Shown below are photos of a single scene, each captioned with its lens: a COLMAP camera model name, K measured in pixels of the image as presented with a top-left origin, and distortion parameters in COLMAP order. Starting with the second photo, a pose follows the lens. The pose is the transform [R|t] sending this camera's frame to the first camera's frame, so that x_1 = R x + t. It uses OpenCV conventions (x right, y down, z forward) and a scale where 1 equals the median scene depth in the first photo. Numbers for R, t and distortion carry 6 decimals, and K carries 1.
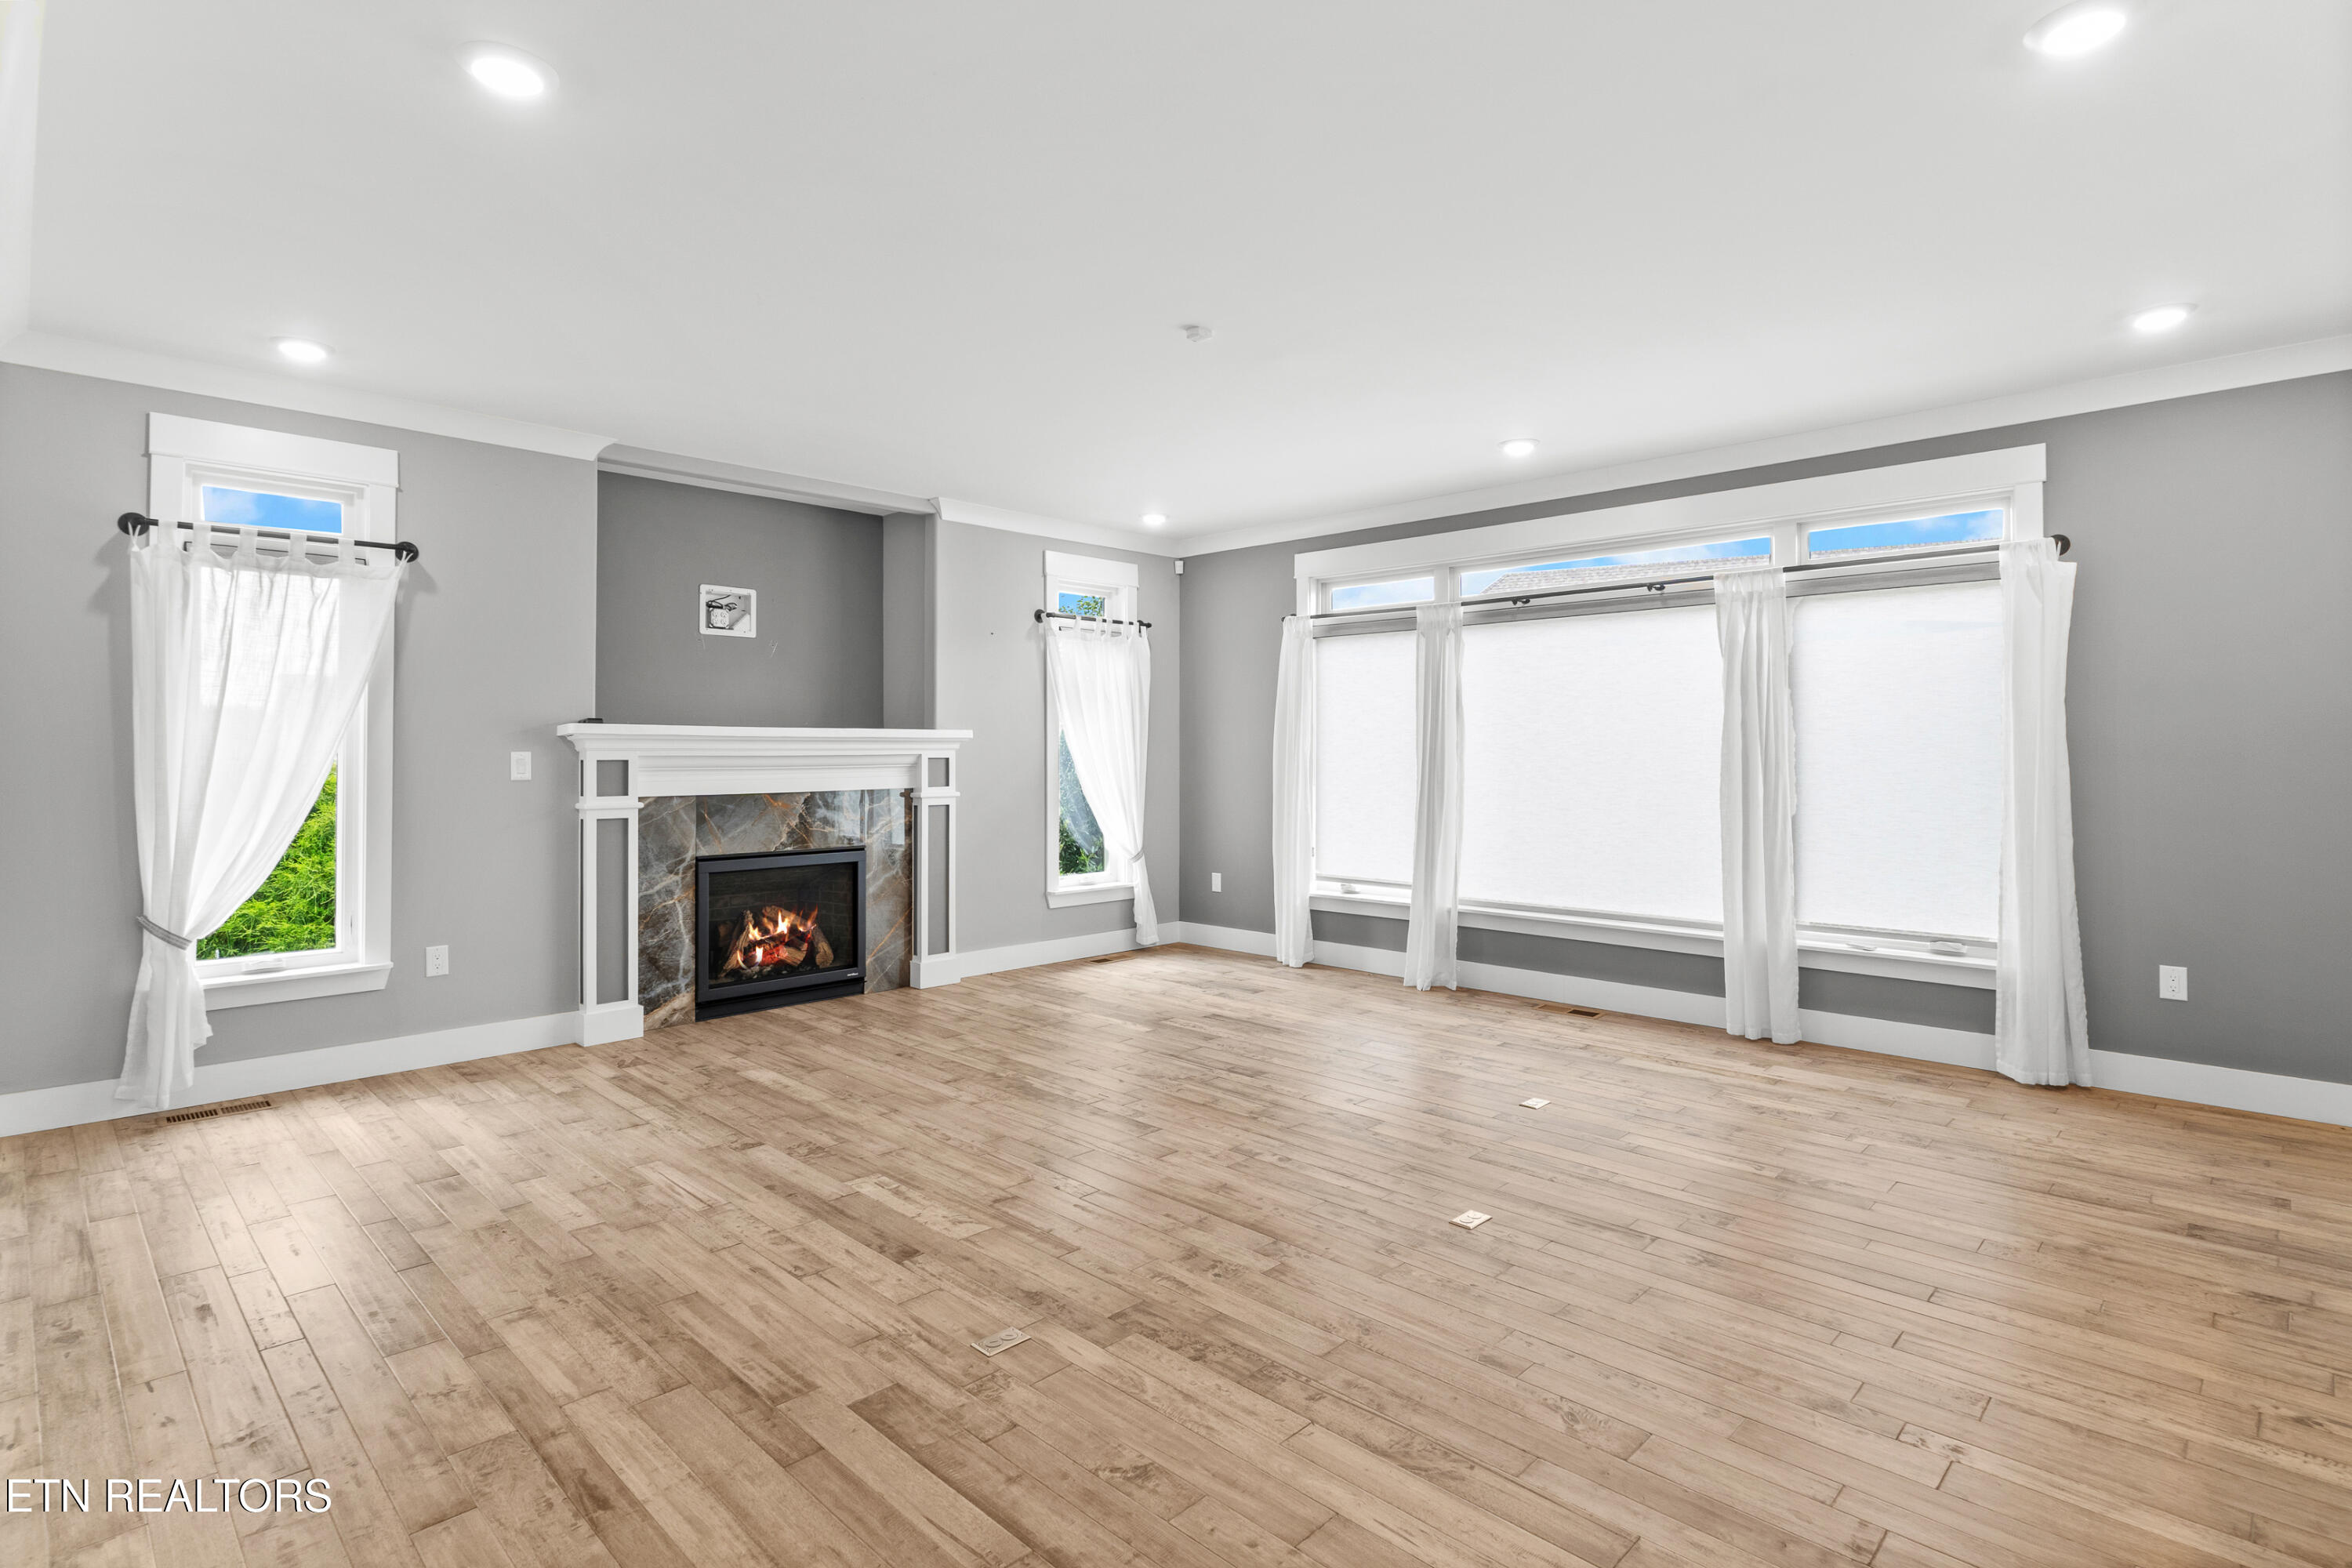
lens RADIAL K [[1153.9, 0, 1178.7], [0, 1153.9, 738.2], [0, 0, 1]] dist [-0.001630, -0.000118]
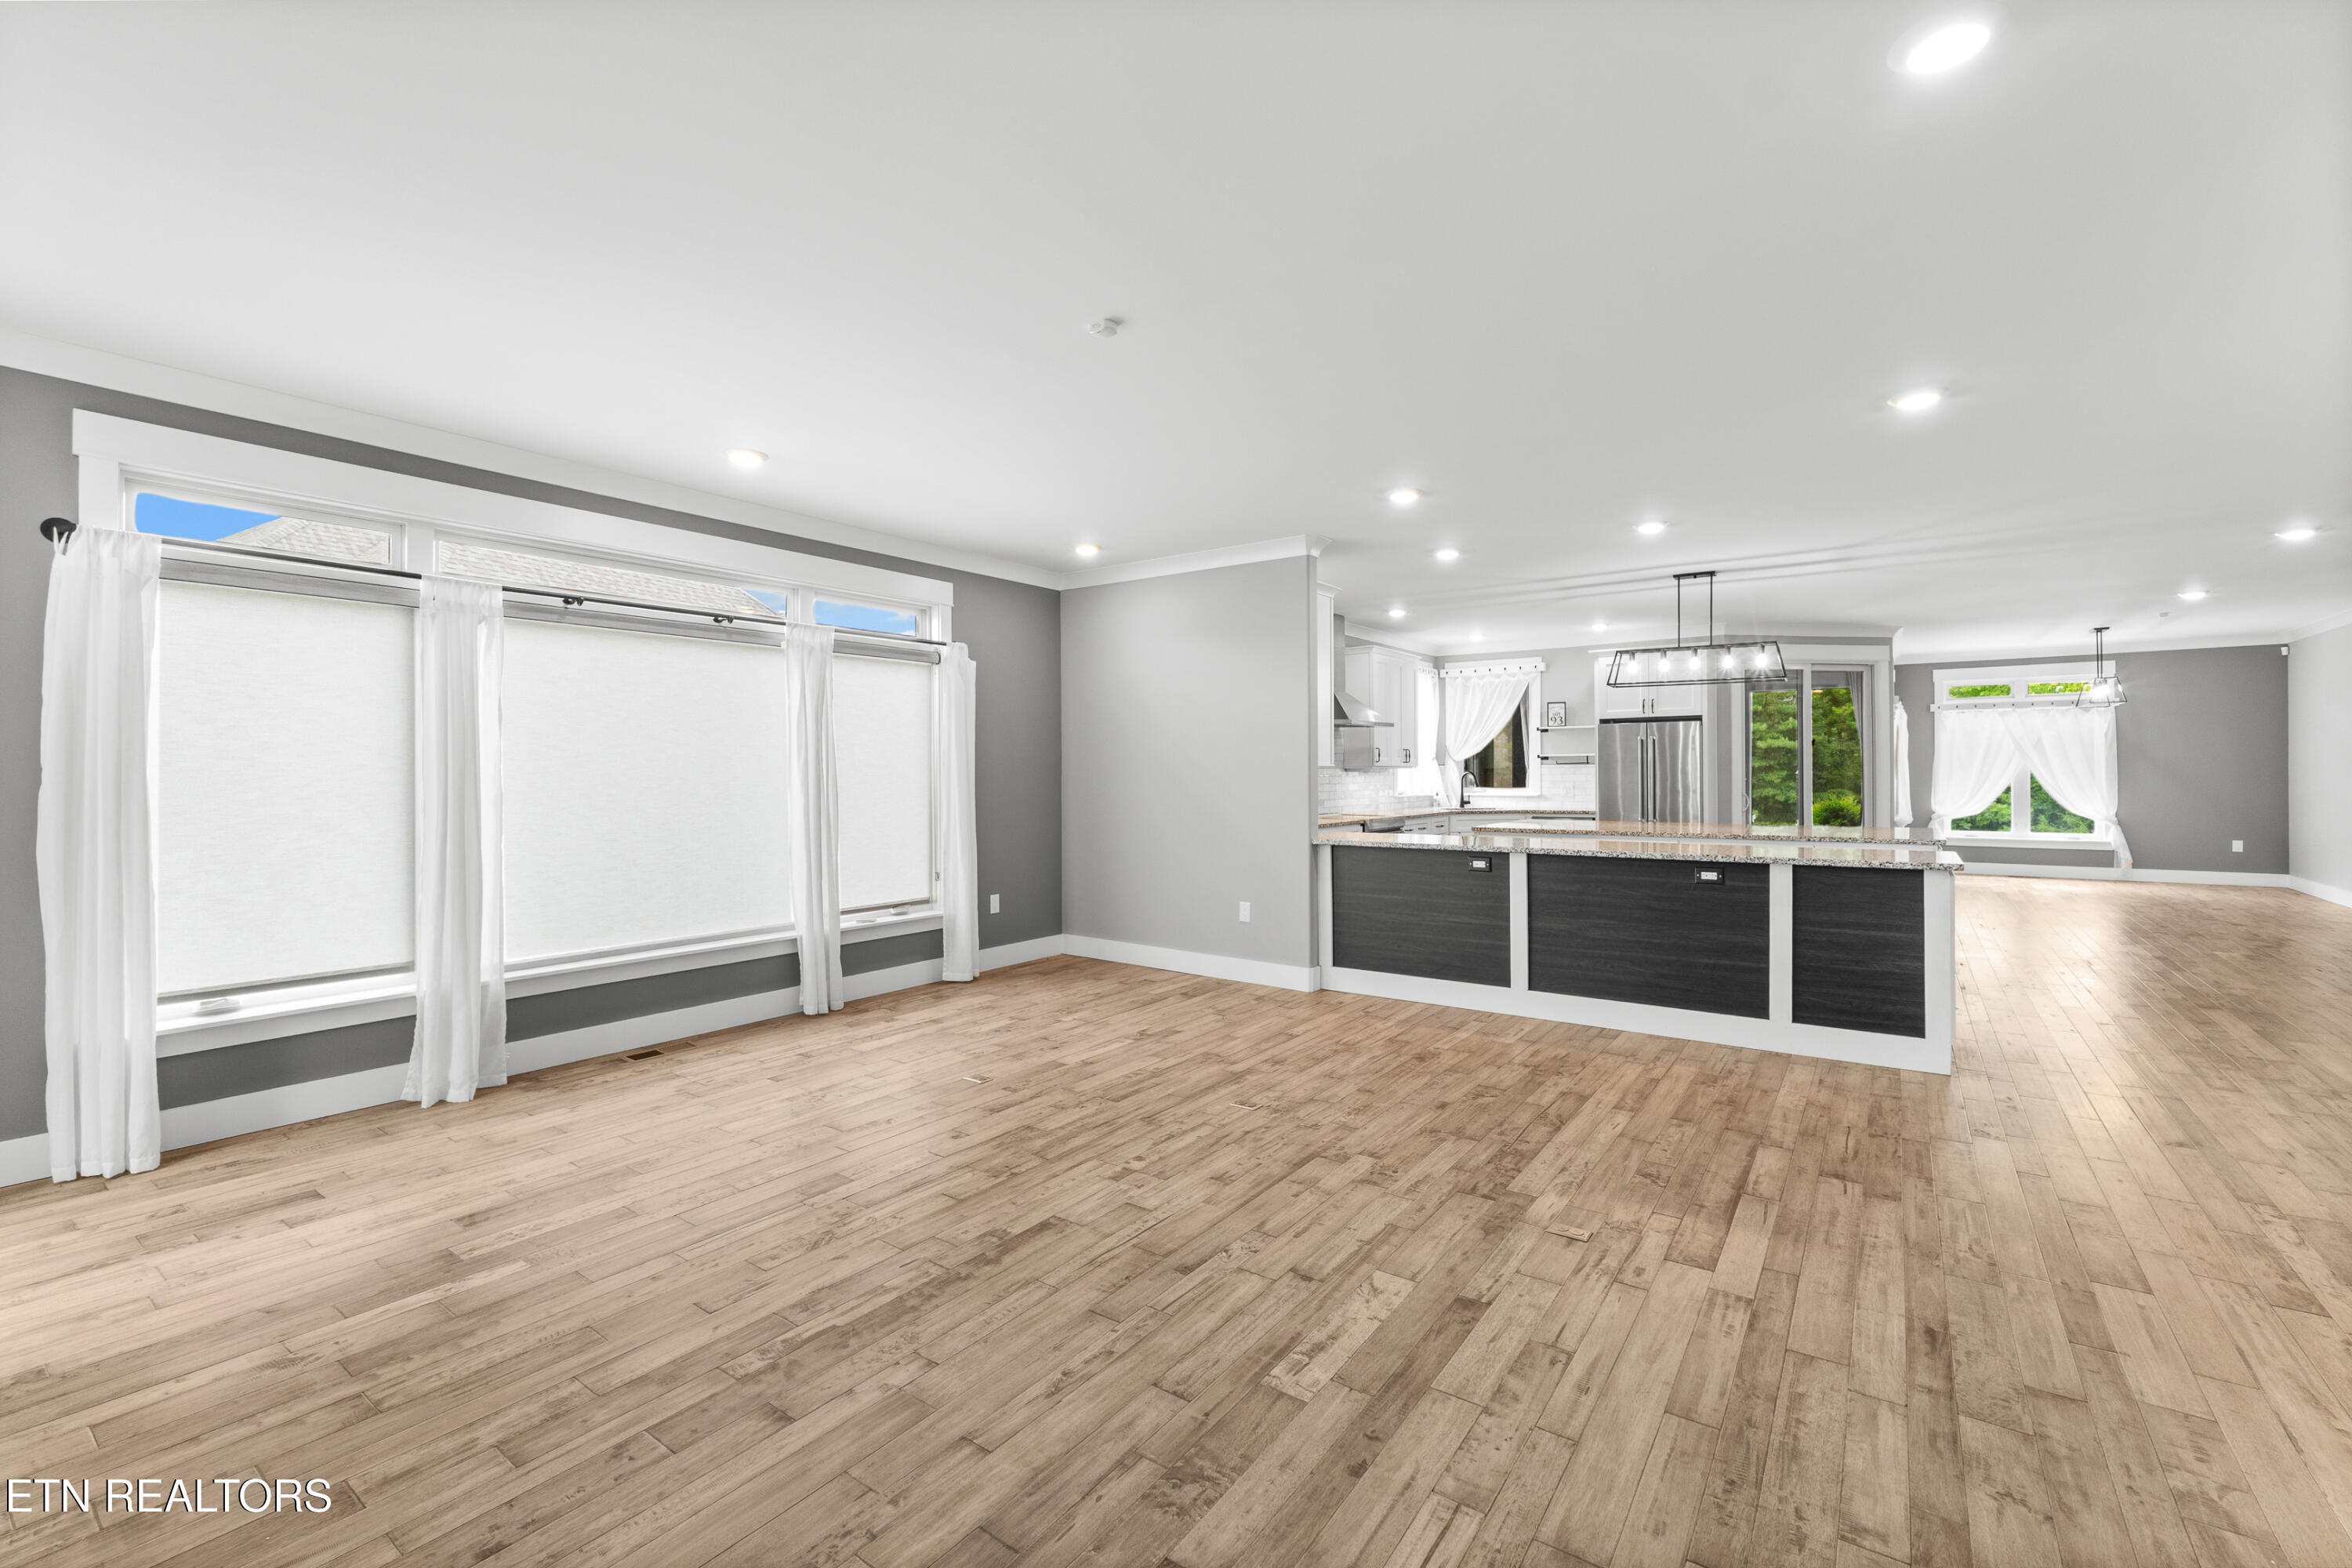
lens RADIAL K [[999.0, 0, 1167.7], [0, 999.0, 751.7], [0, 0, 1]] dist [-0.007038, 0.000455]
pose [[-0.145003, 0.022067, 0.989185, -0.580736], [-0.006675, 0.999707, -0.023280, 0.008960], [-0.989409, -0.009978, -0.144813, 0.779819]]
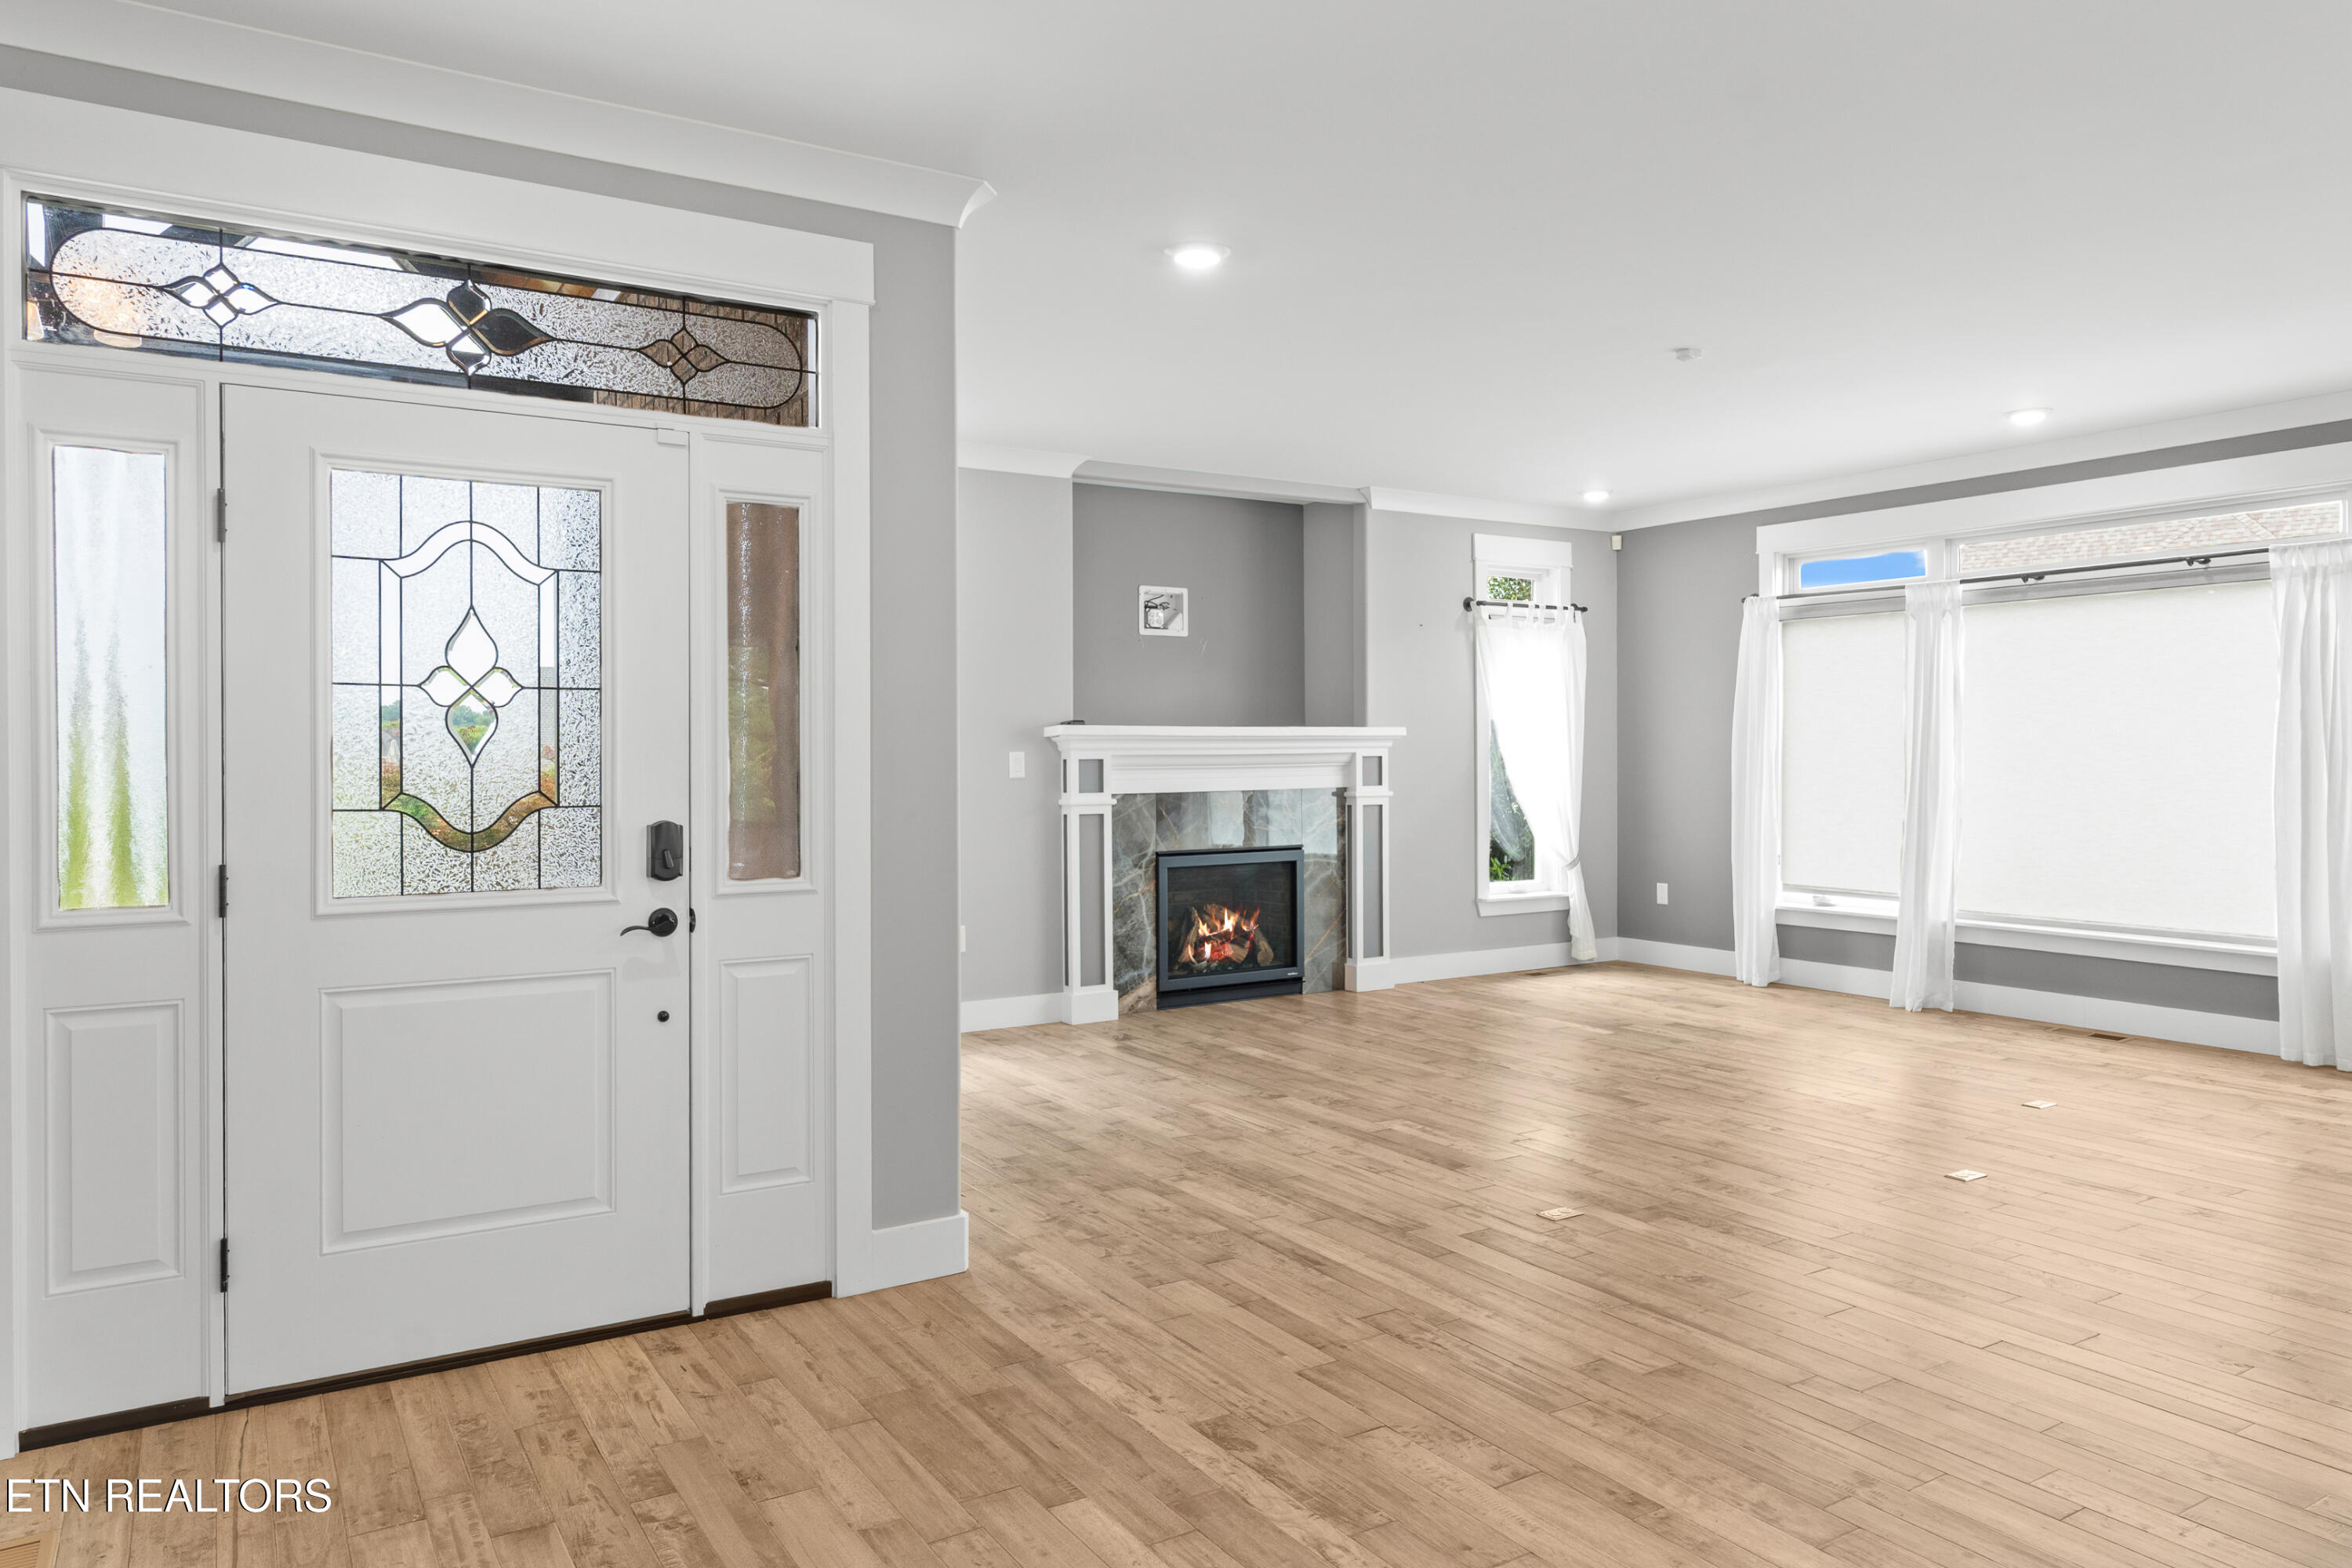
lens RADIAL K [[1523.4, 0, 1184.0], [0, 1523.4, 762.4], [0, 0, 1]] dist [0.002183, -0.000167]
pose [[0.973066, -0.002808, -0.230508, -0.082029], [0.007520, 0.999780, 0.019565, -0.005007], [0.230402, -0.020771, 0.972874, -0.348371]]
